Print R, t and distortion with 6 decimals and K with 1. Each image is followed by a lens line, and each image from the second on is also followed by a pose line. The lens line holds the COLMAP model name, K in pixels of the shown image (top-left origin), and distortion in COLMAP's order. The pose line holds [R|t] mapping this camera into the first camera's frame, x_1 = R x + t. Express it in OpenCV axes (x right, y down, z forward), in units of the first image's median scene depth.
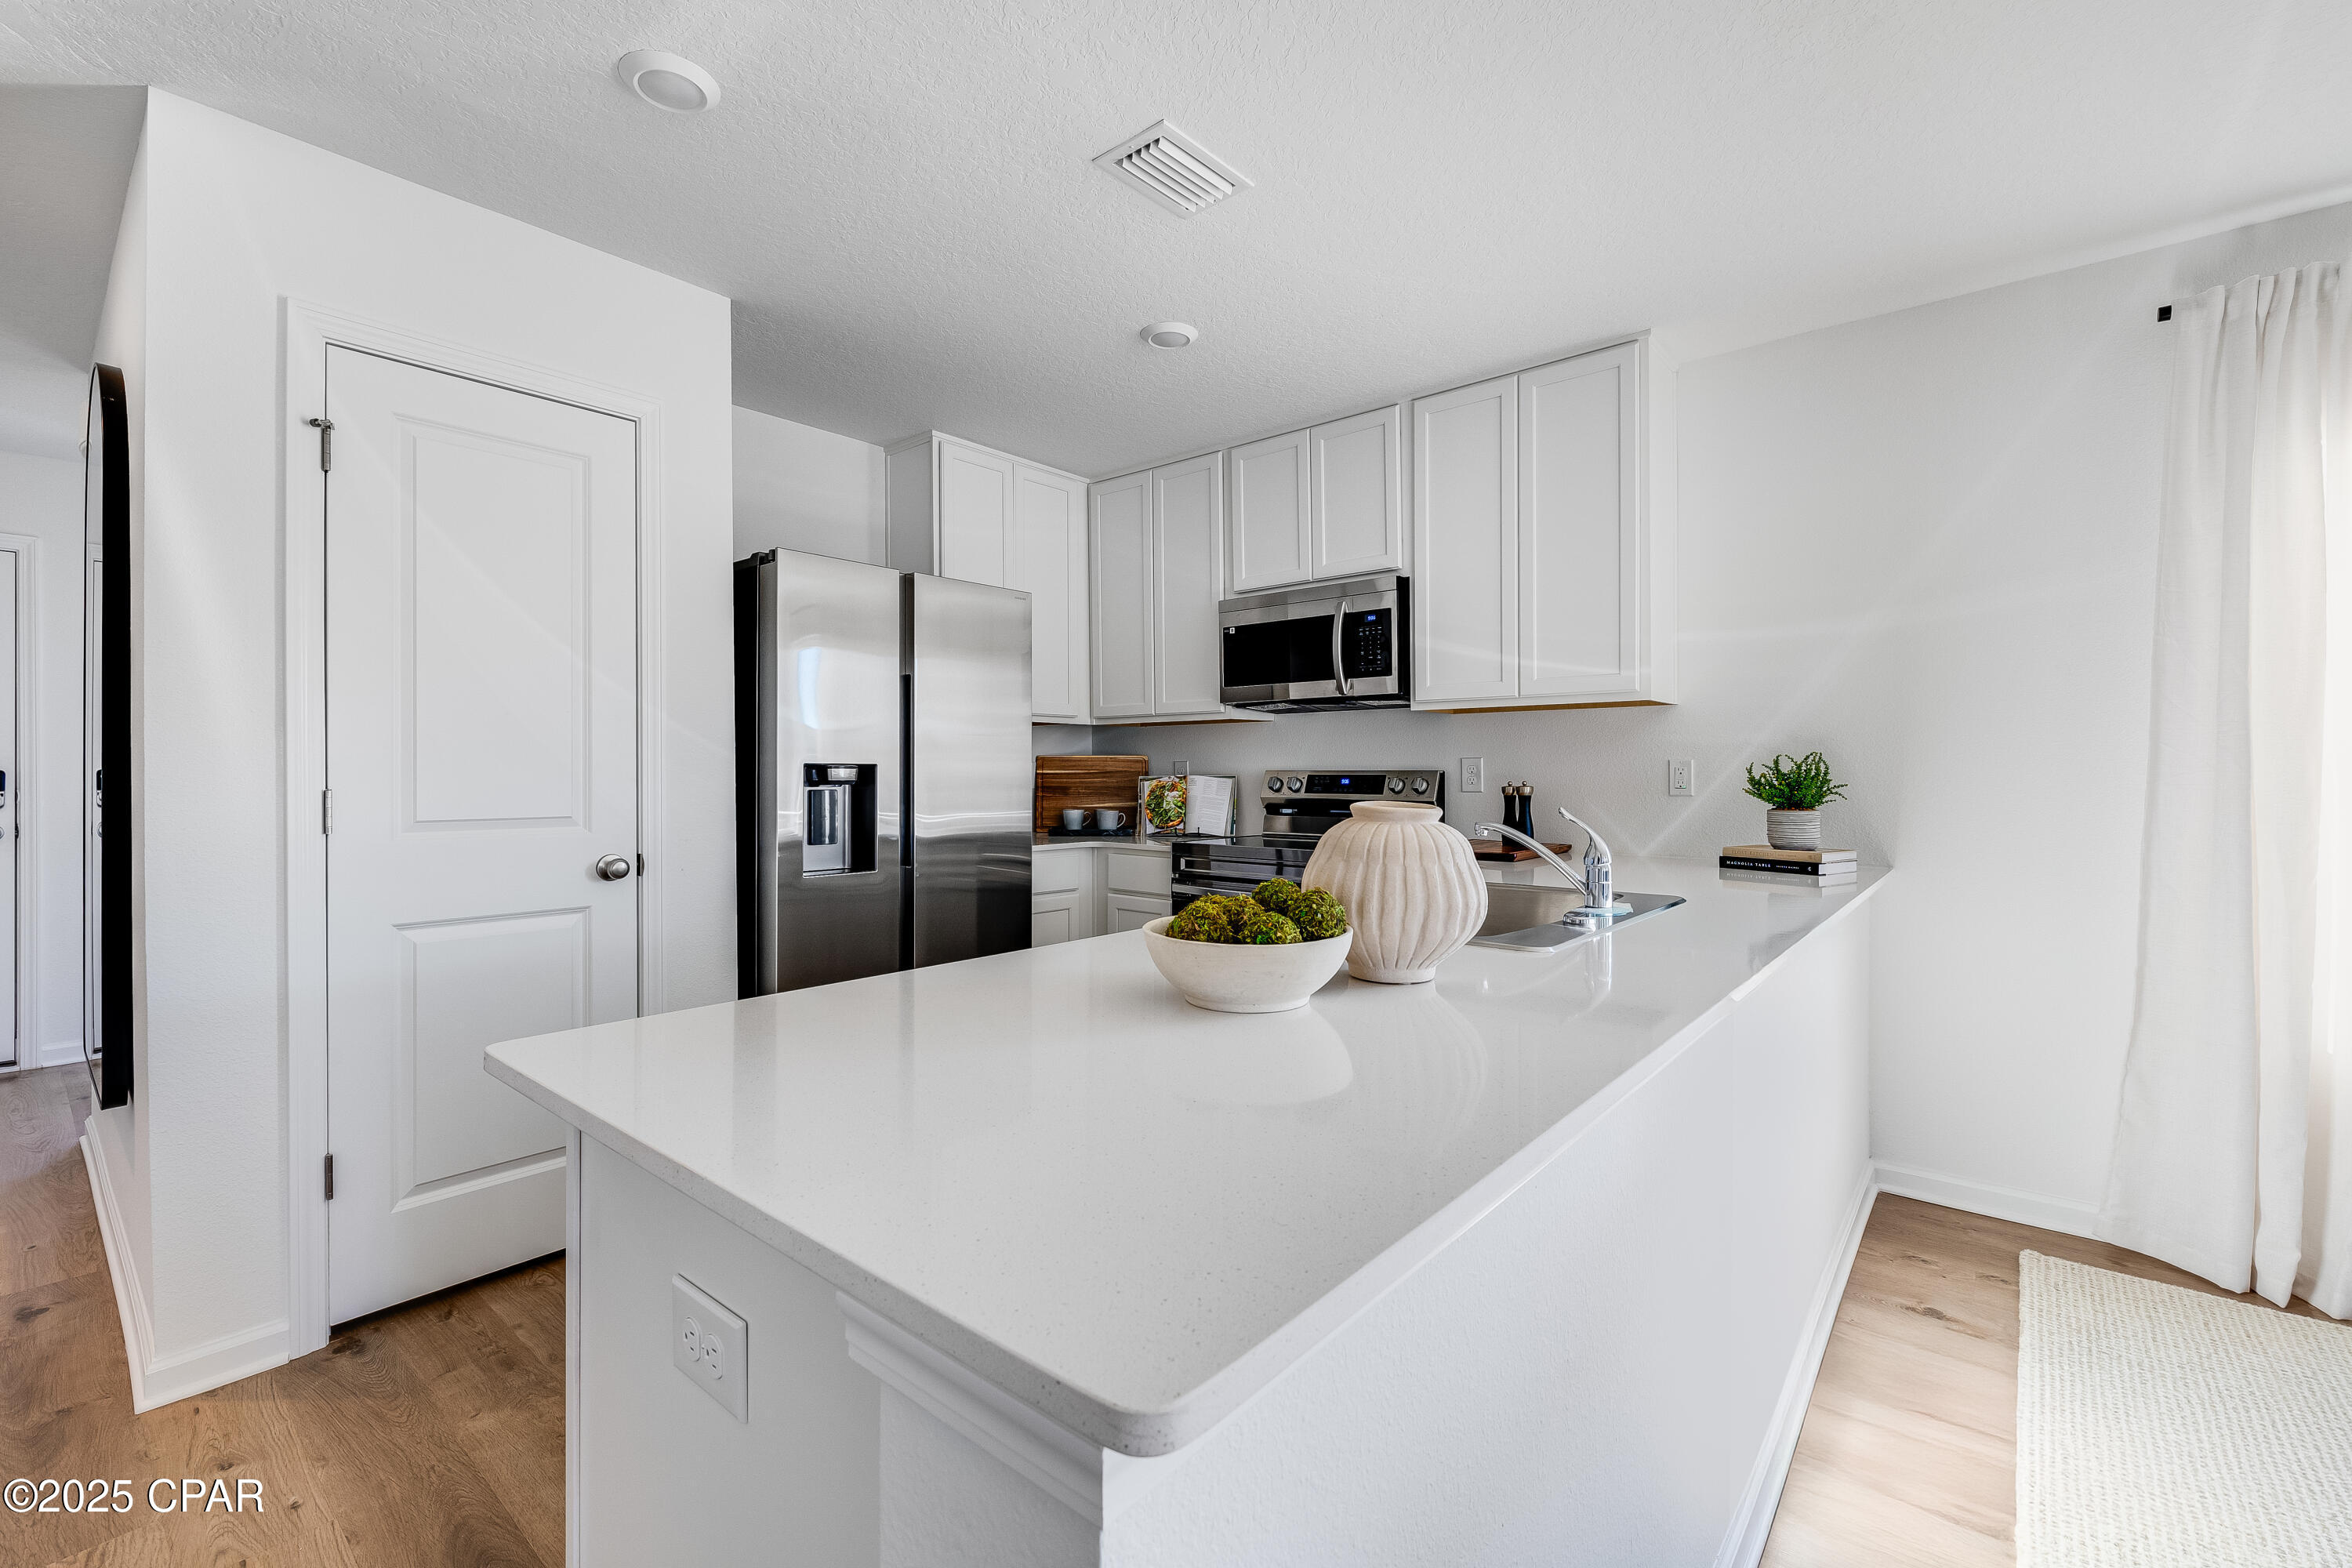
lens RADIAL K [[1003.1, 0, 1162.9], [0, 1003.1, 766.9], [0, 0, 1]] dist [0.002063, 0.000127]
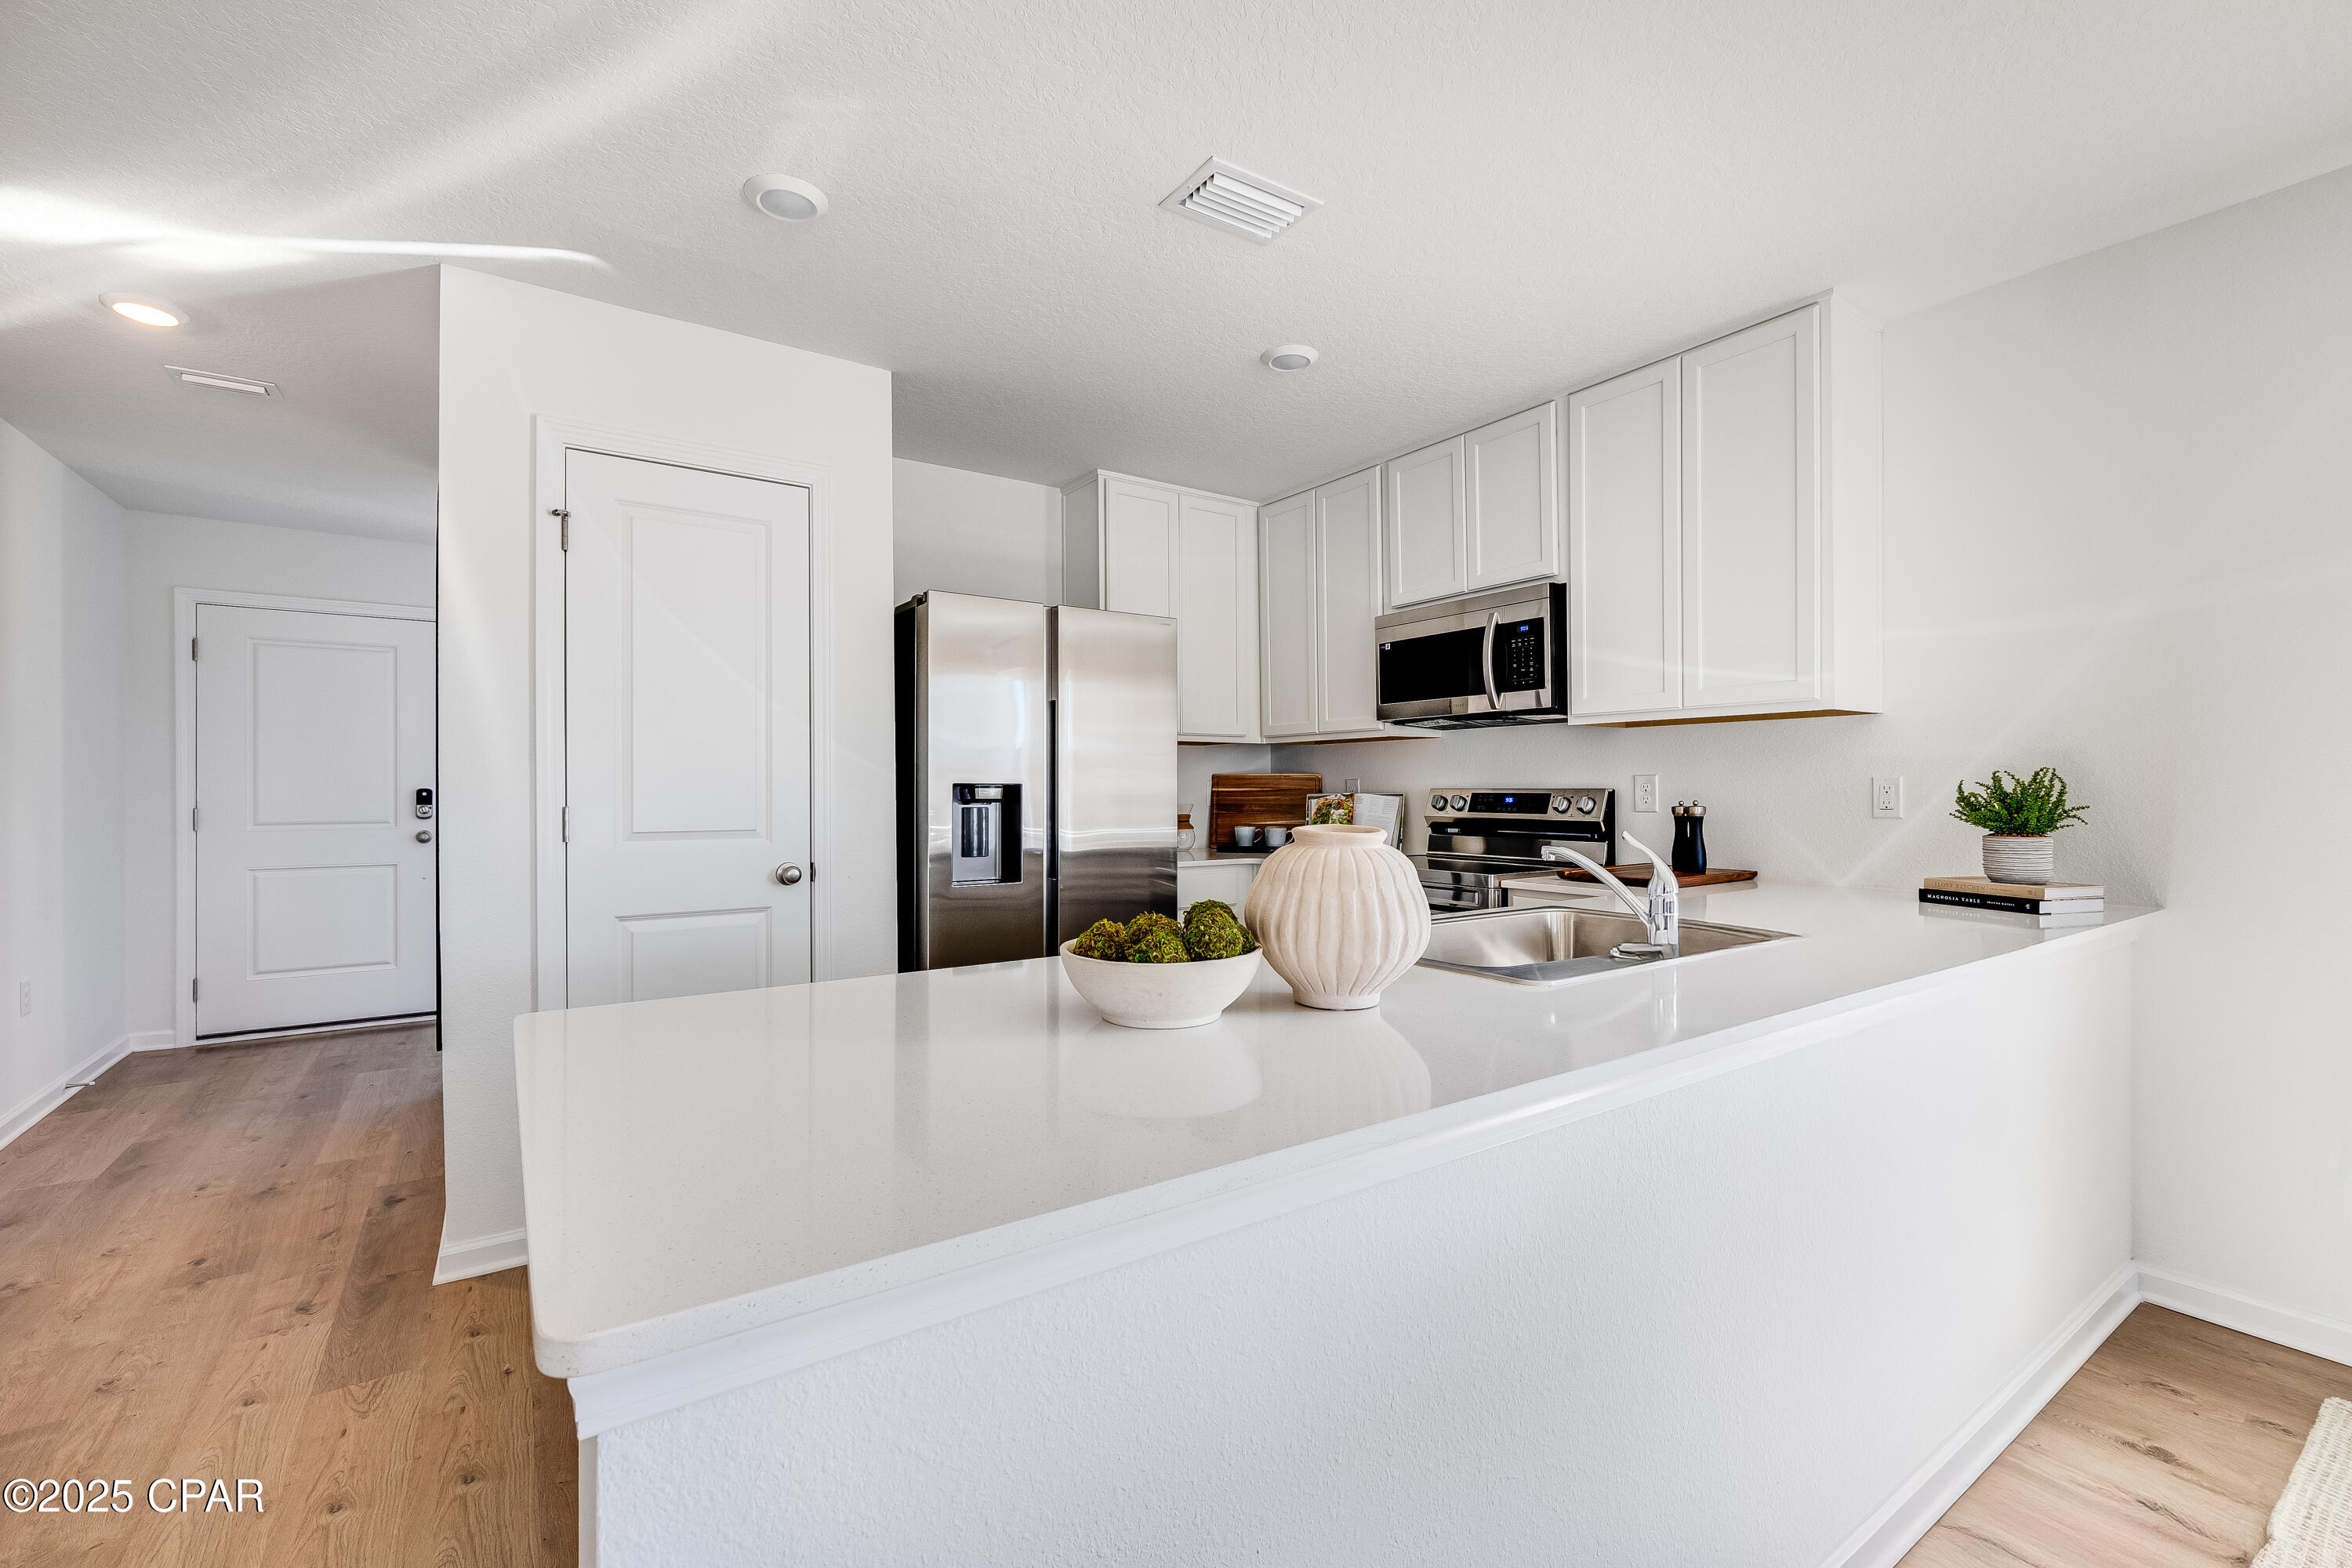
lens RADIAL K [[989.5, 0, 1167.6], [0, 989.5, 783.9], [0, 0, 1]] dist [0.001788, 0.000006]
pose [[0.965098, -0.001899, -0.261881, 0.148455], [0.002243, 0.999997, 0.001018, -0.003340], [0.261879, -0.001570, 0.965100, 0.007609]]
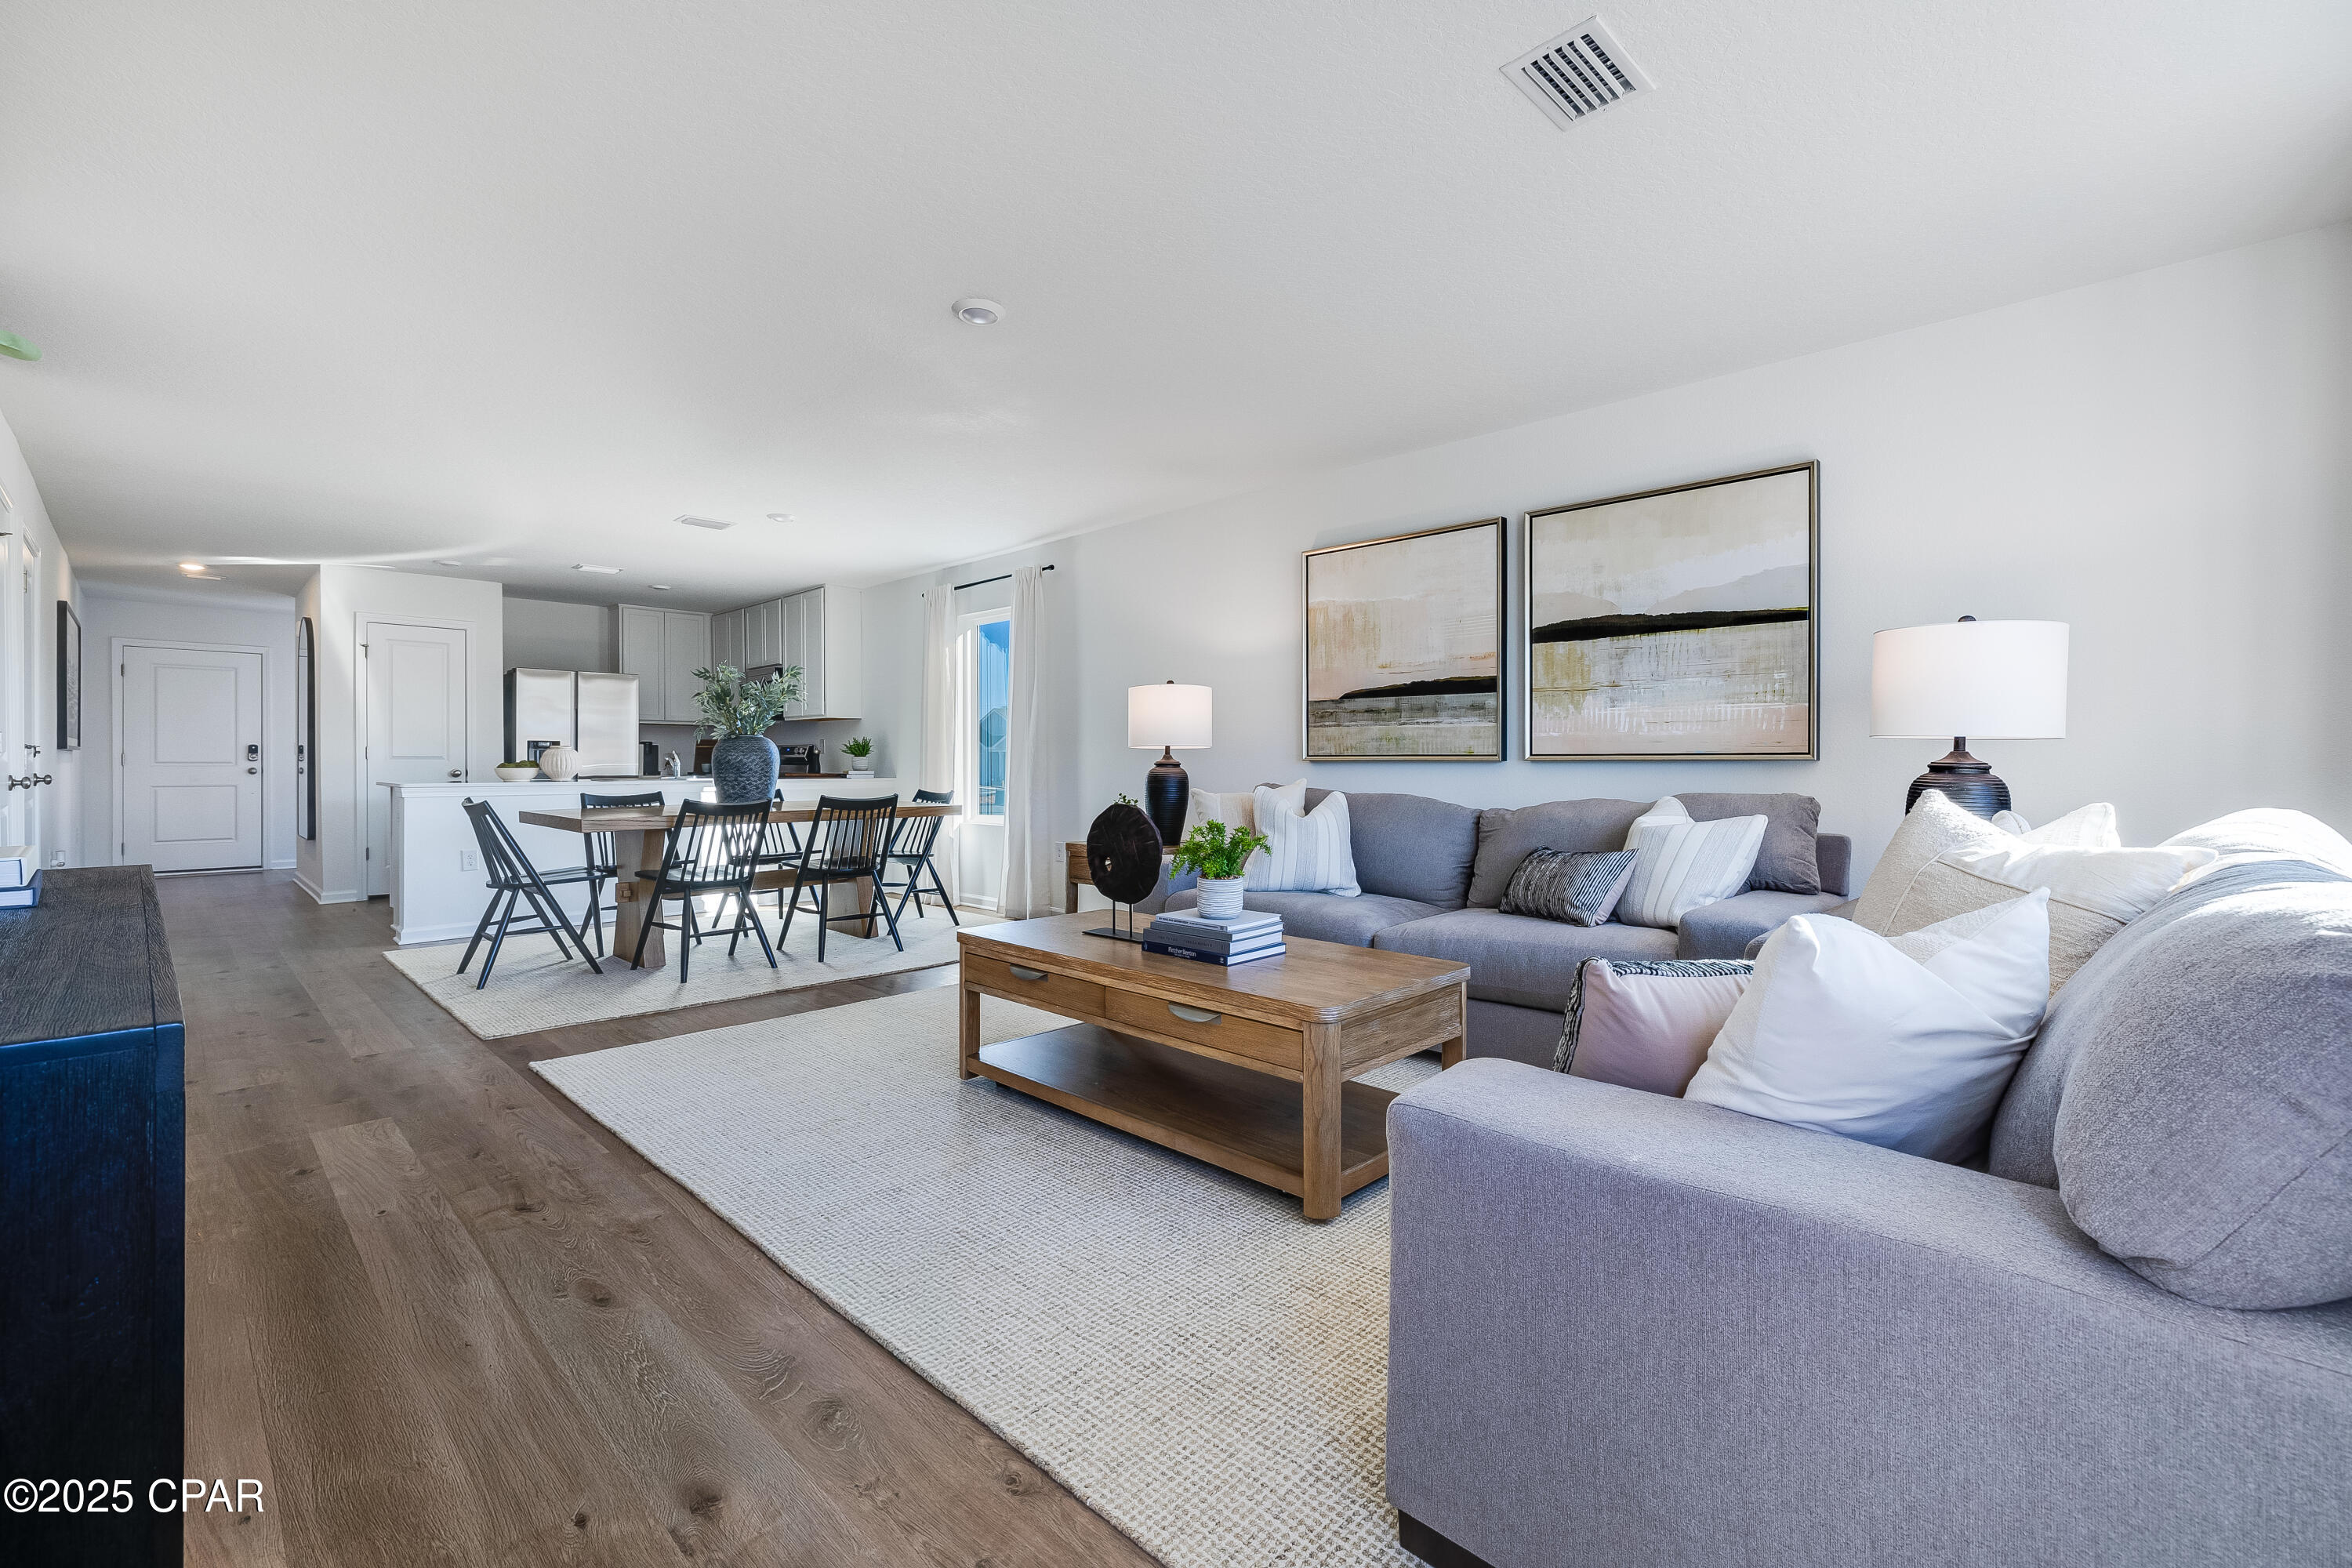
lens RADIAL K [[1003.1, 0, 1162.9], [0, 1003.1, 766.9], [0, 0, 1]] dist [0.002063, 0.000127]
pose [[0.997112, 0.004477, -0.075812, 1.618370], [-0.003894, 0.999962, 0.007842, 0.039291], [0.075844, -0.007524, 0.997091, -1.680910]]
